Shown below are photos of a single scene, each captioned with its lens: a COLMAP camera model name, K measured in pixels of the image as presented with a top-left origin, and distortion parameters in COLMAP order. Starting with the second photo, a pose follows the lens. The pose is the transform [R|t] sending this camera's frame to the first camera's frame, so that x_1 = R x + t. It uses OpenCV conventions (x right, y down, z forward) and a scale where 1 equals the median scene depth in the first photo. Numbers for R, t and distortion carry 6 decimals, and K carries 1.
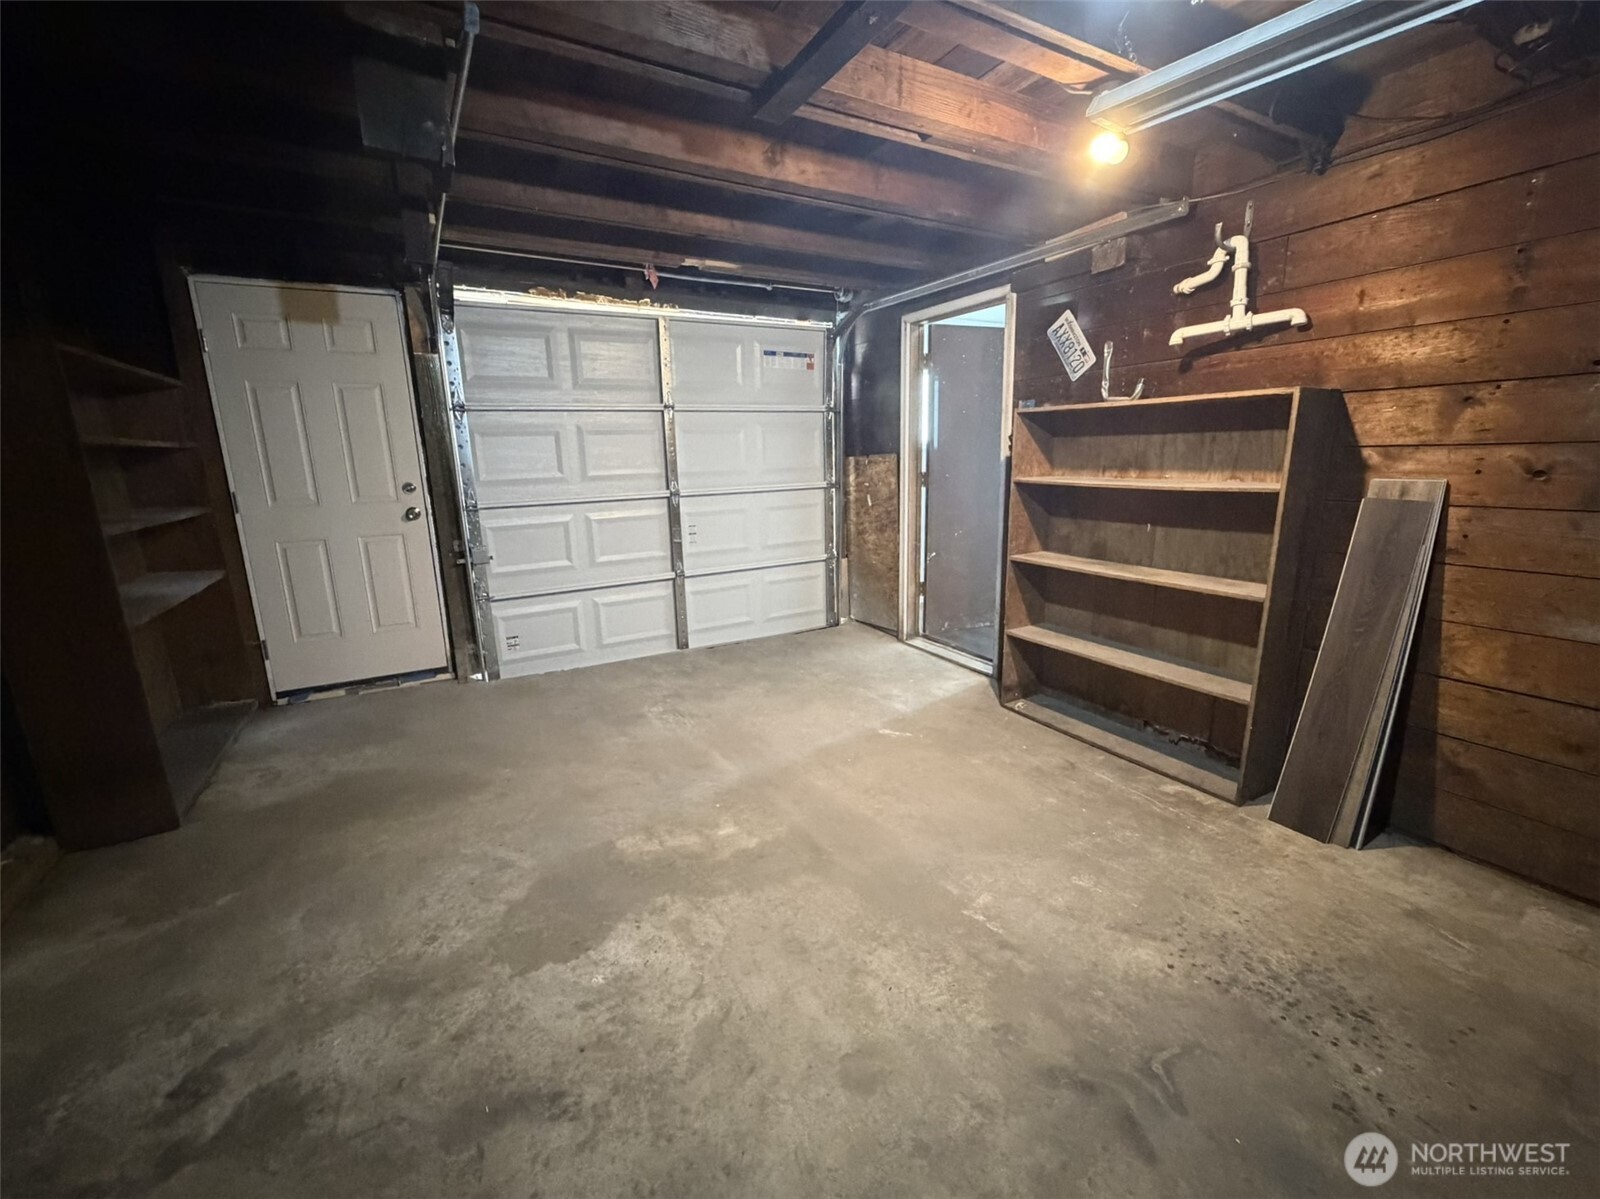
lens RADIAL K [[661.8, 0, 794.9], [0, 661.8, 597.7], [0, 0, 1]] dist [0.000851, -0.000058]
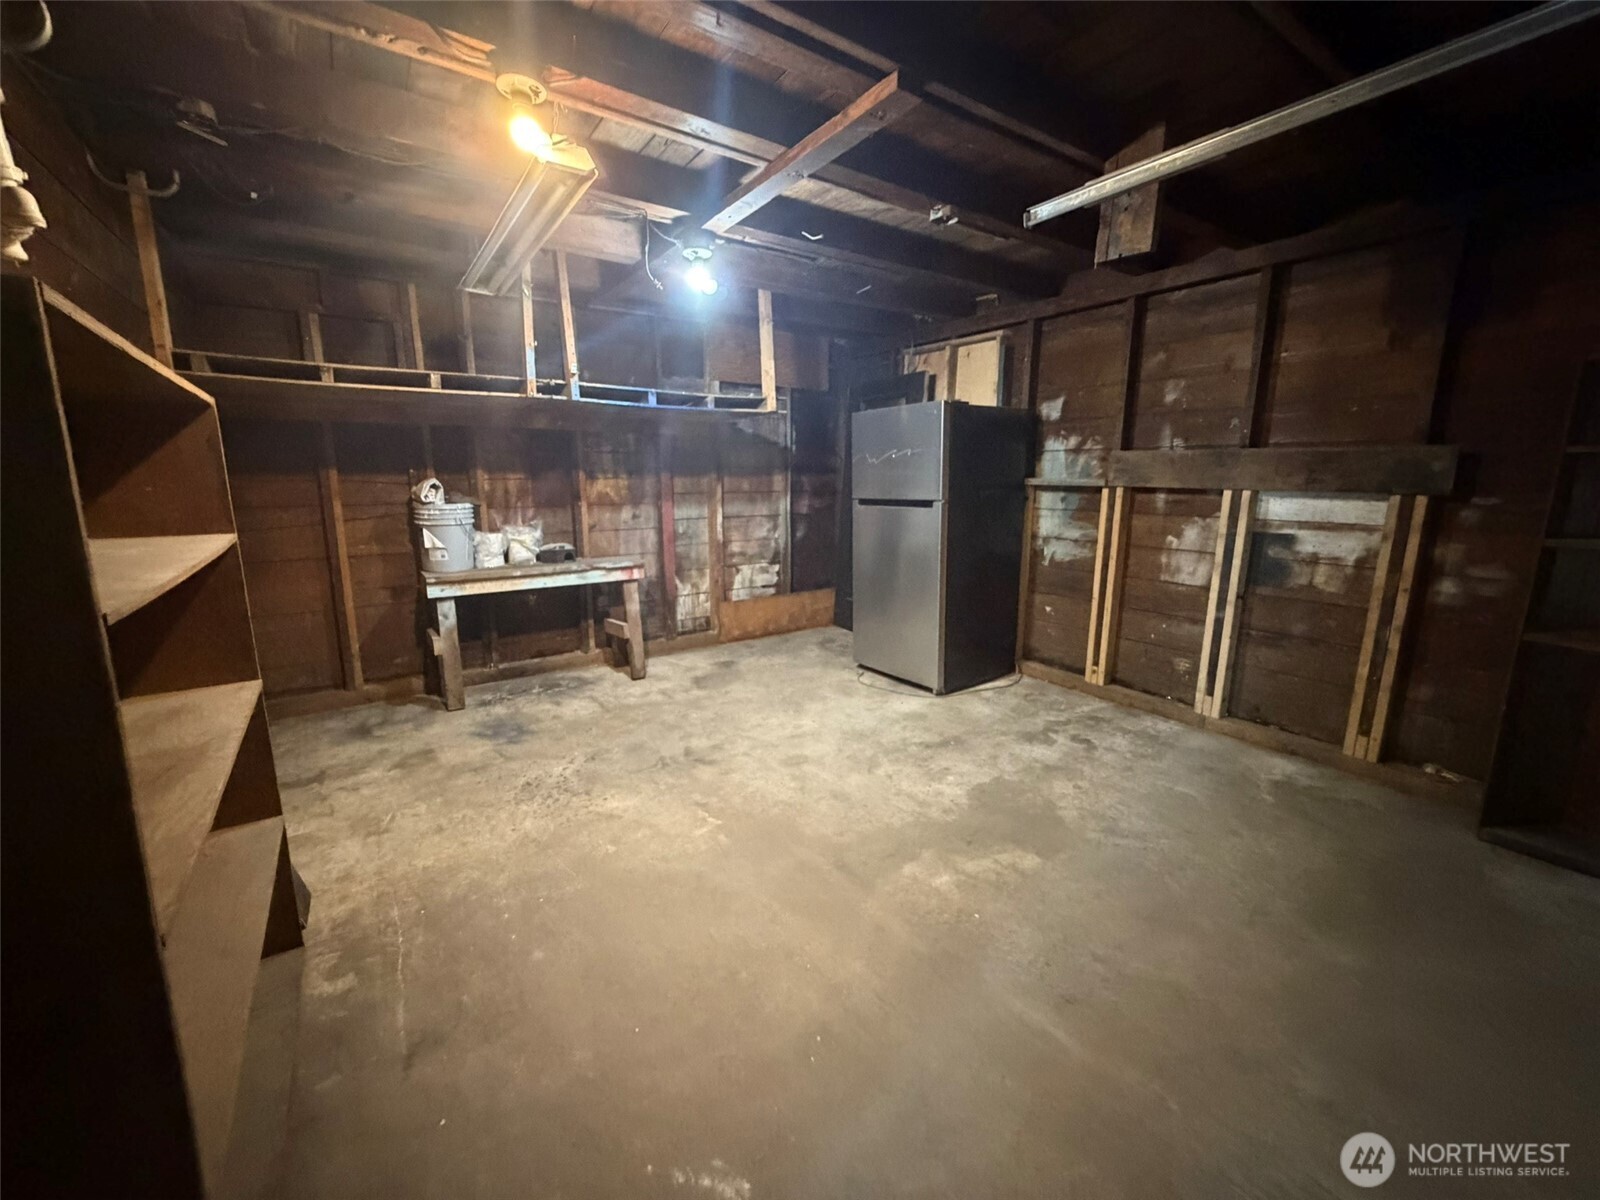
lens RADIAL K [[642.7, 0, 791.1], [0, 642.7, 599.8], [0, 0, 1]] dist [-0.001275, 0.000264]
pose [[-0.996246, 0.033868, -0.079666, 0.227817], [-0.000374, 0.918600, 0.395188, -0.496967], [0.086565, 0.393734, -0.915139, 2.264699]]
